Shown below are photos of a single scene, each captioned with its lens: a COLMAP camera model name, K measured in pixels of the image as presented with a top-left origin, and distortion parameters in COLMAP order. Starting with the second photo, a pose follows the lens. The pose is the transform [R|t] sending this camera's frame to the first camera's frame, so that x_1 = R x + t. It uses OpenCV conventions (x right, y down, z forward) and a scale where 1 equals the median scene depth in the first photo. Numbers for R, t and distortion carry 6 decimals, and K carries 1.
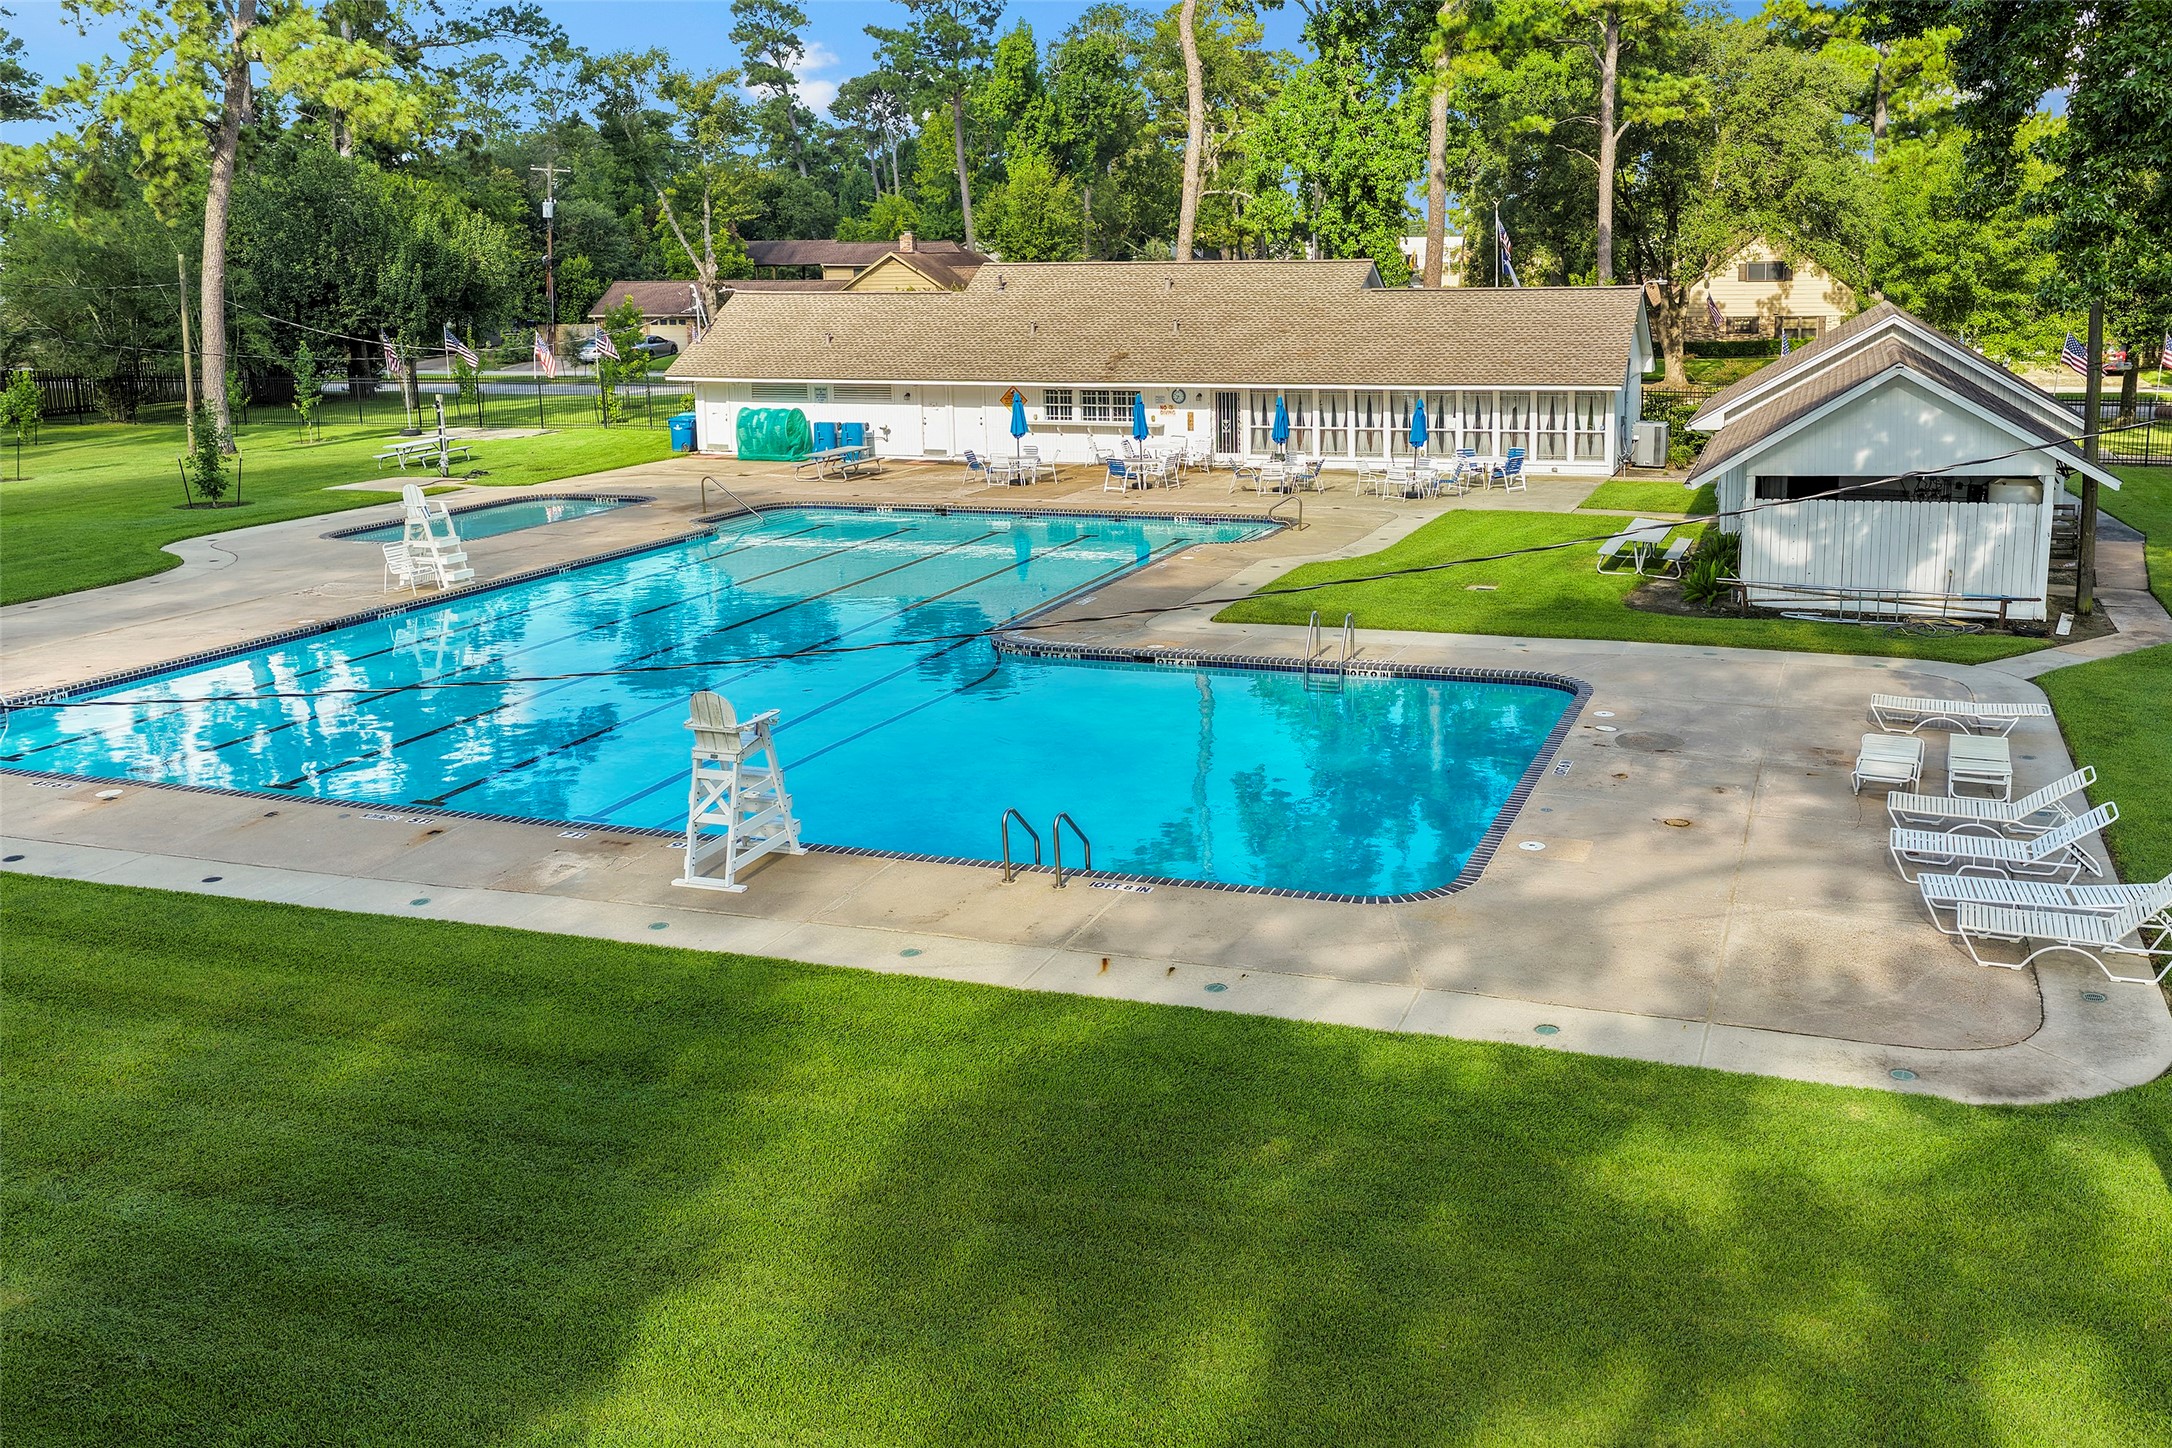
lens RADIAL K [[1838.4, 0, 1294.9], [0, 1838.4, 556.1], [0, 0, 1]] dist [-0.016289, -0.004882]
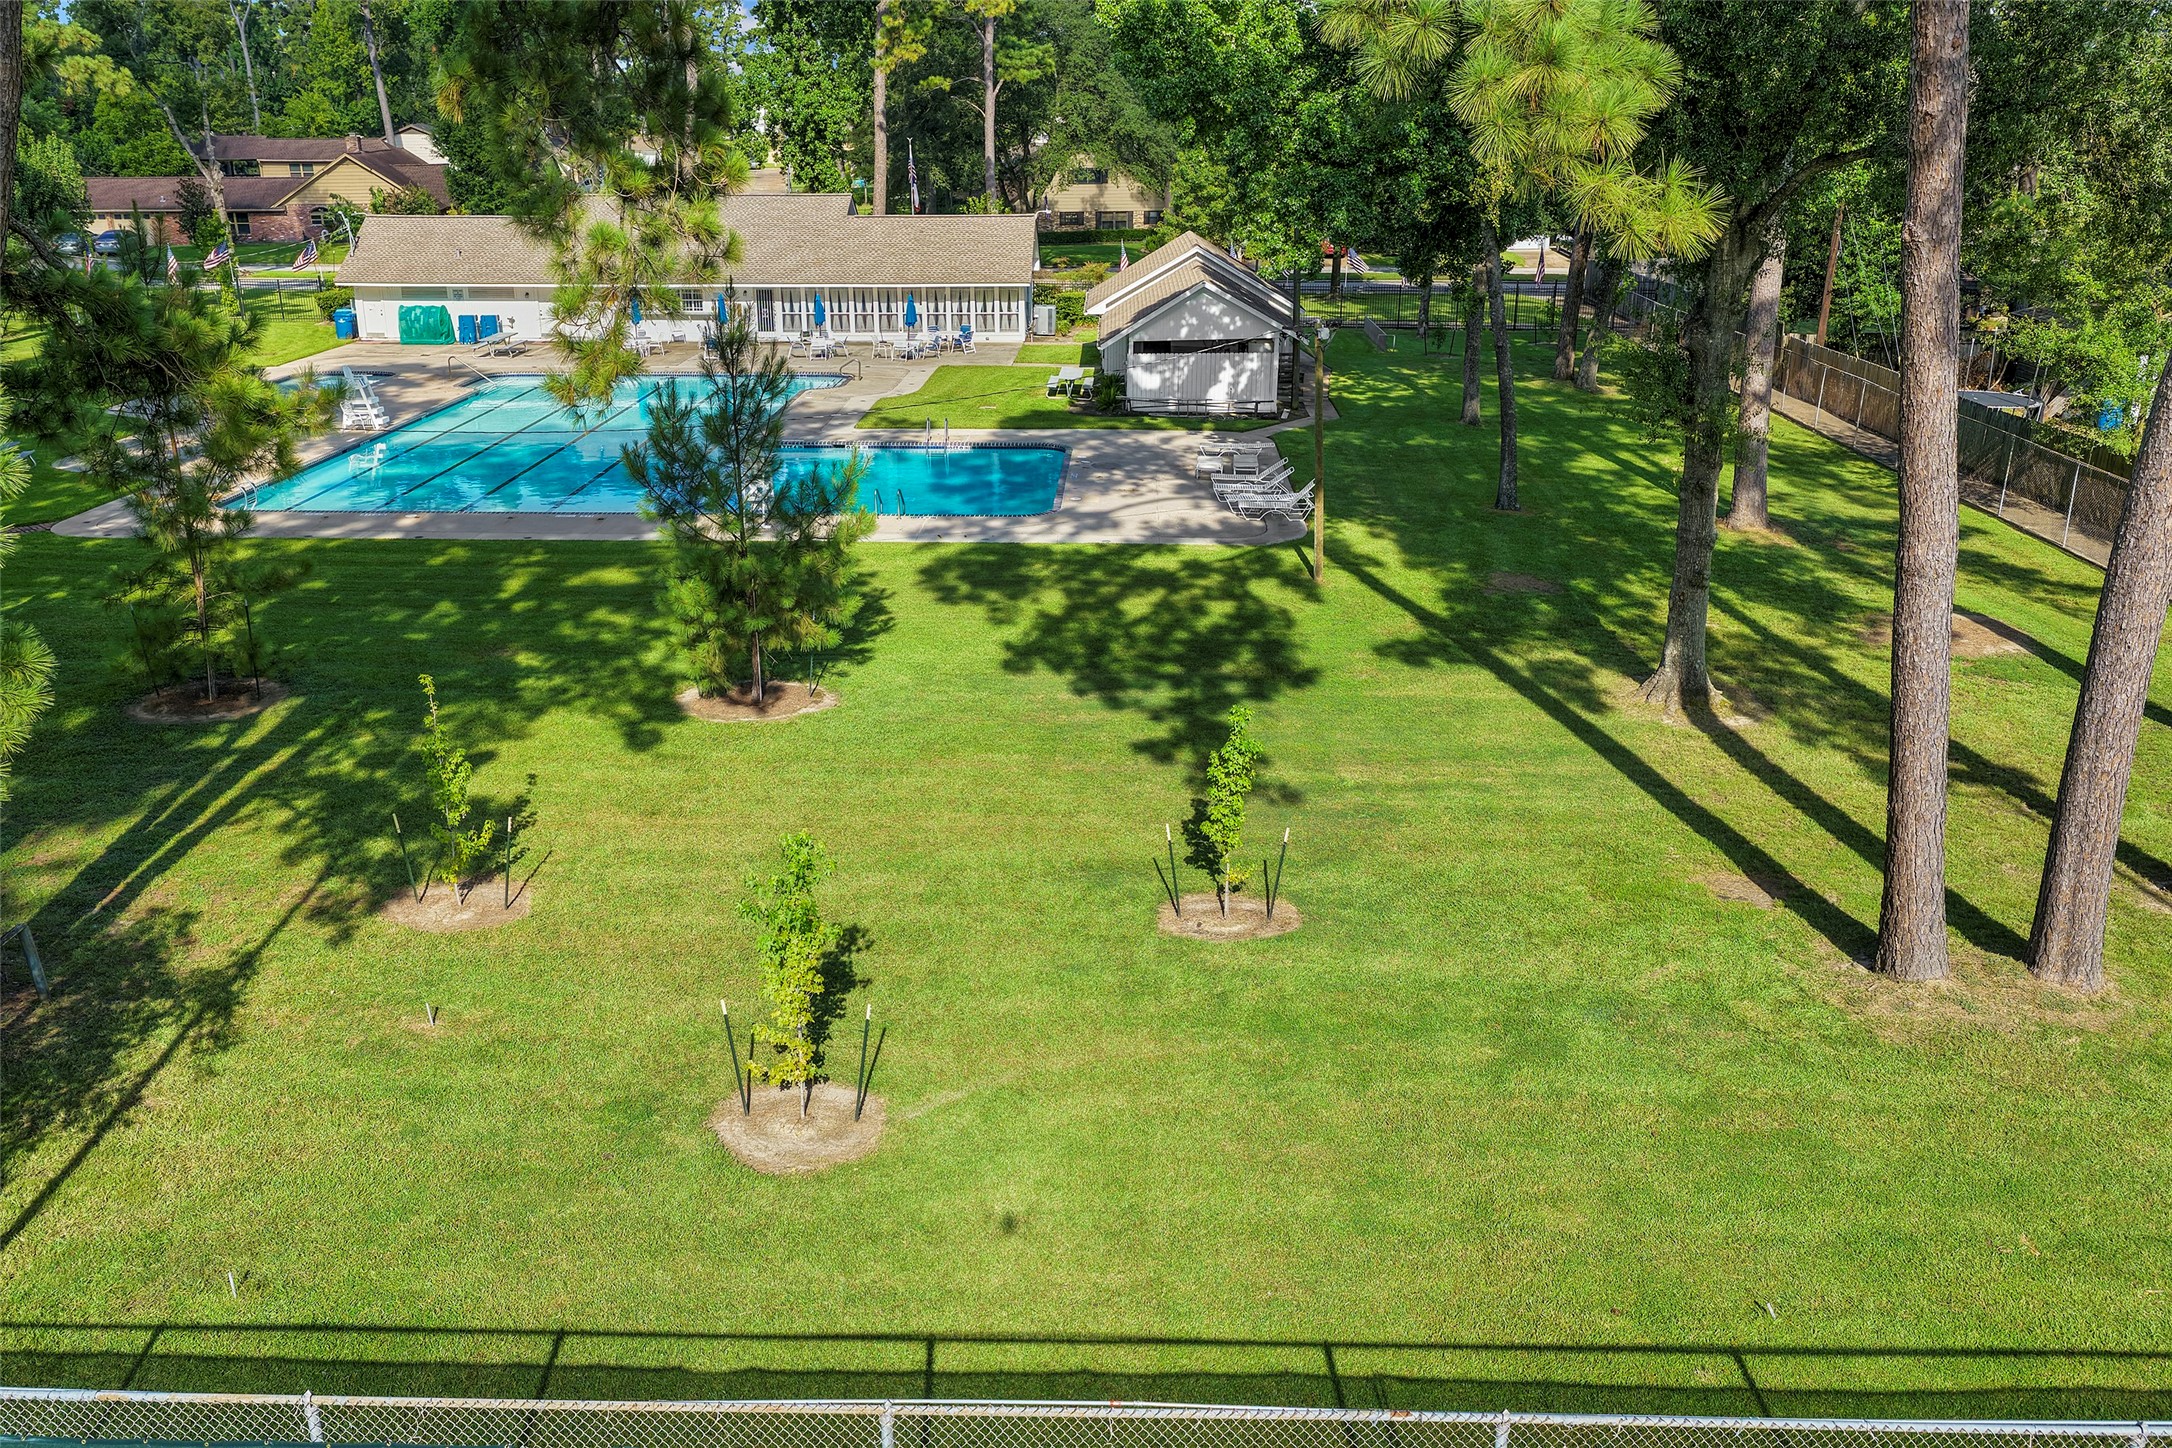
lens RADIAL K [[1754.6, 0, 1086.0], [0, 1754.6, 724.0], [0, 0, 1]] dist [0.002502, 0.001109]
pose [[0.963871, -0.079339, 0.254279, -0.181466], [0.034354, 0.983665, 0.176698, 0.014670], [-0.264145, -0.161579, 0.950852, -0.490039]]
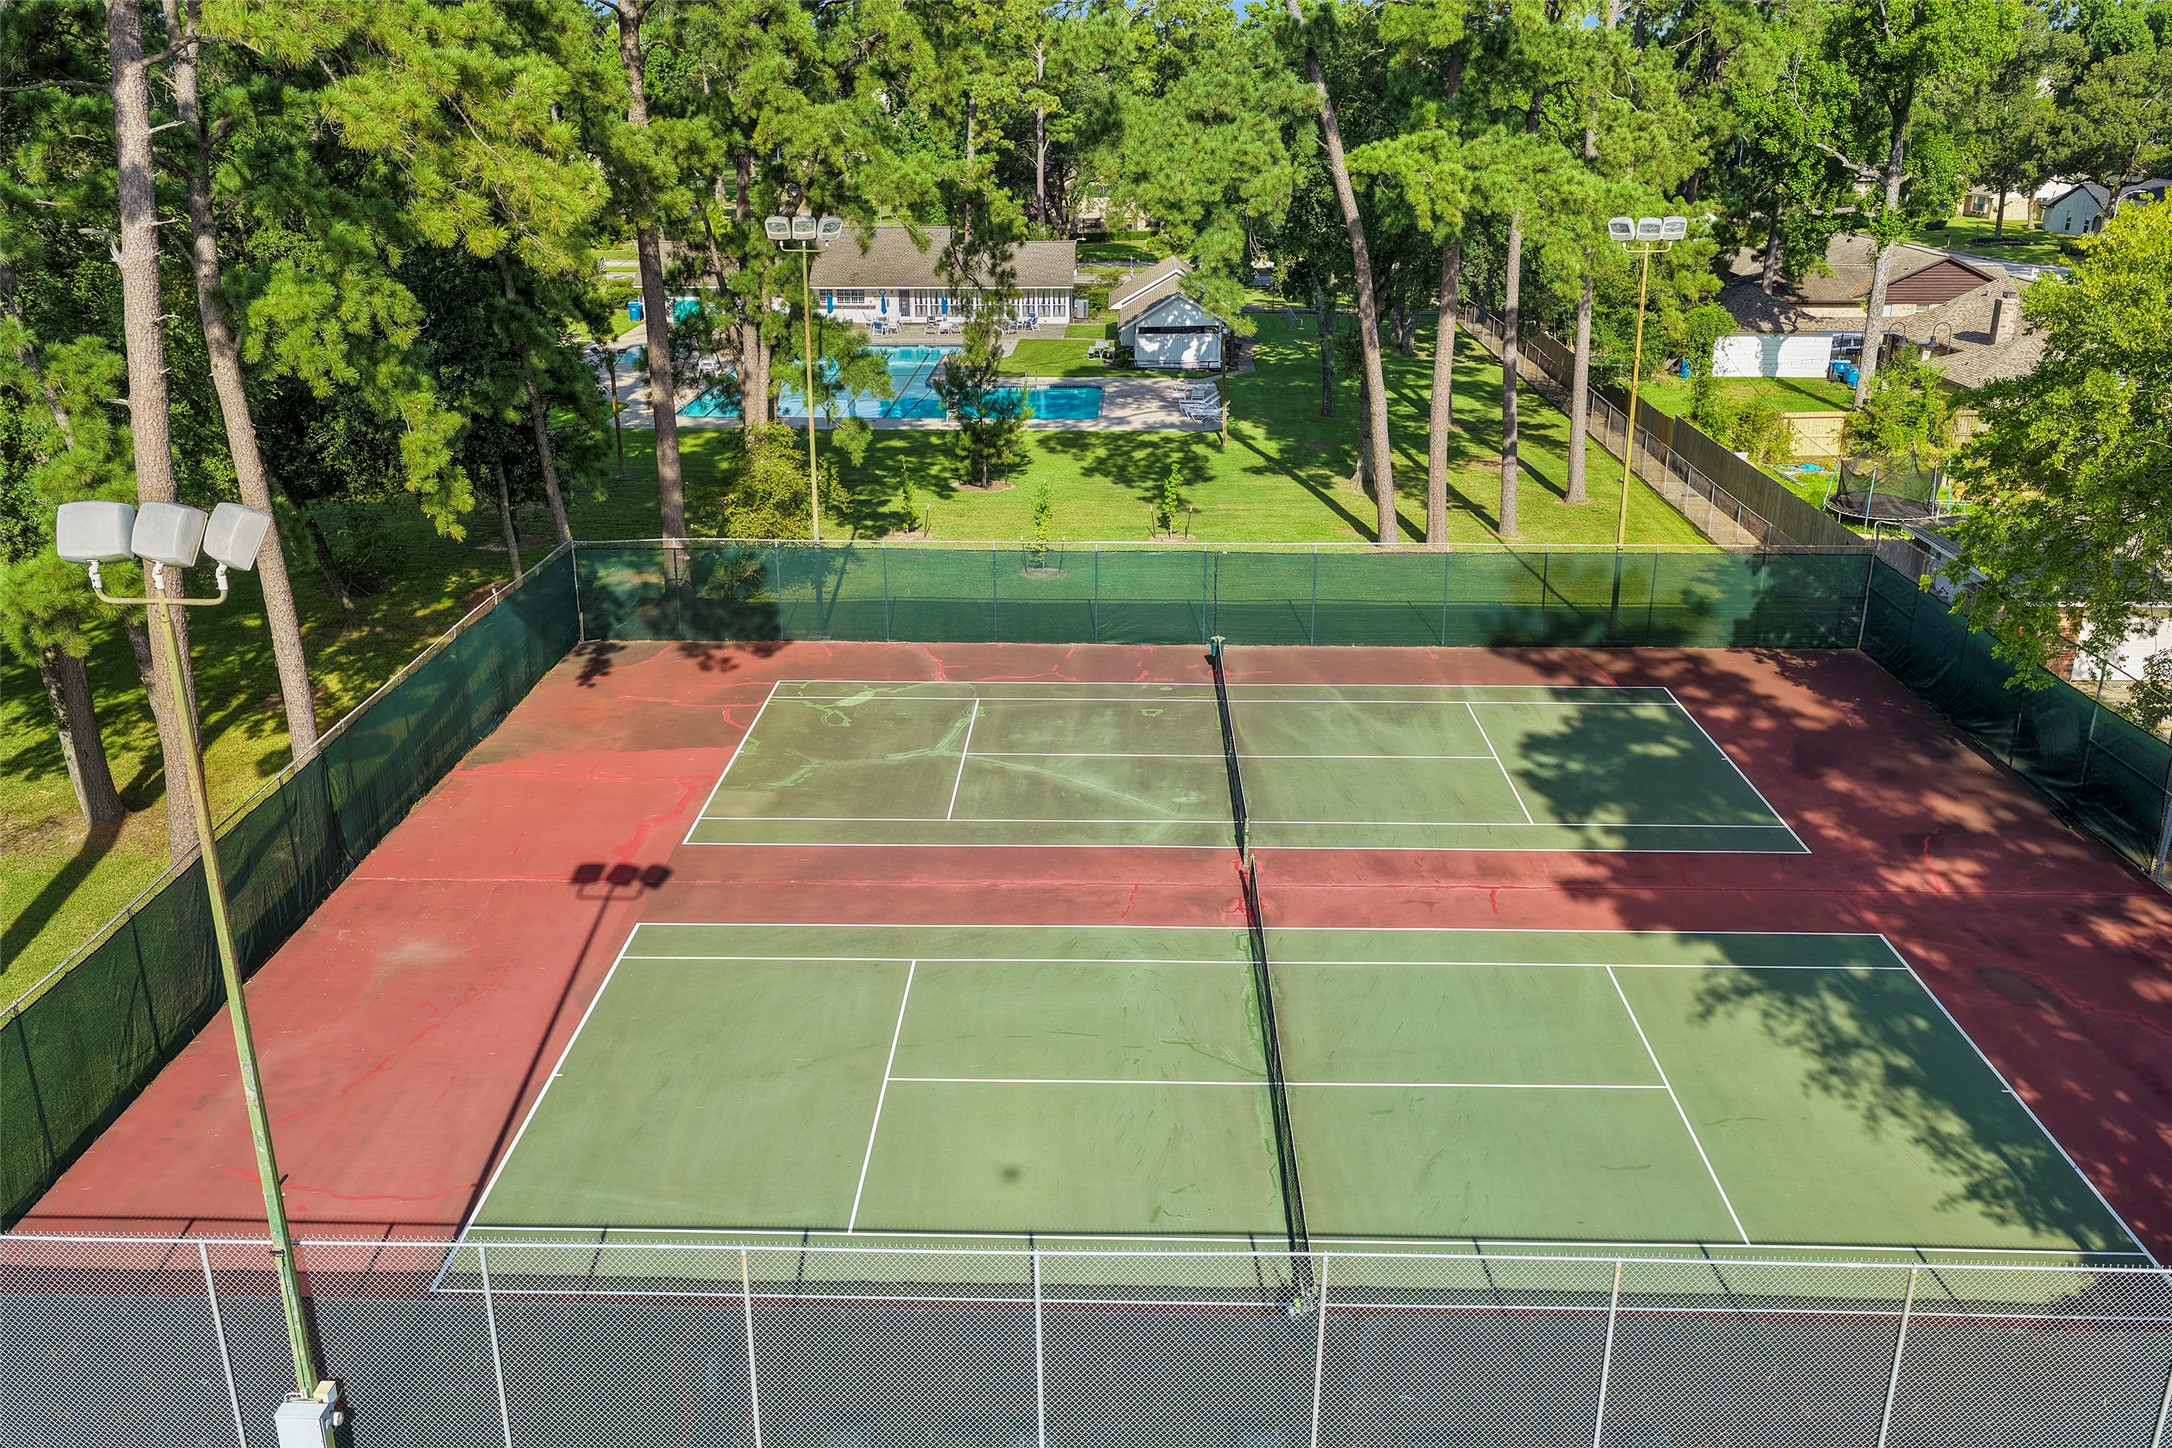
lens RADIAL K [[1754.6, 0, 1086.0], [0, 1754.6, 724.0], [0, 0, 1]] dist [0.002502, 0.001109]
pose [[0.964667, -0.084435, 0.249577, -0.431642], [0.034399, 0.979513, 0.198423, 0.017069], [-0.261217, -0.182827, 0.947808, -1.319472]]
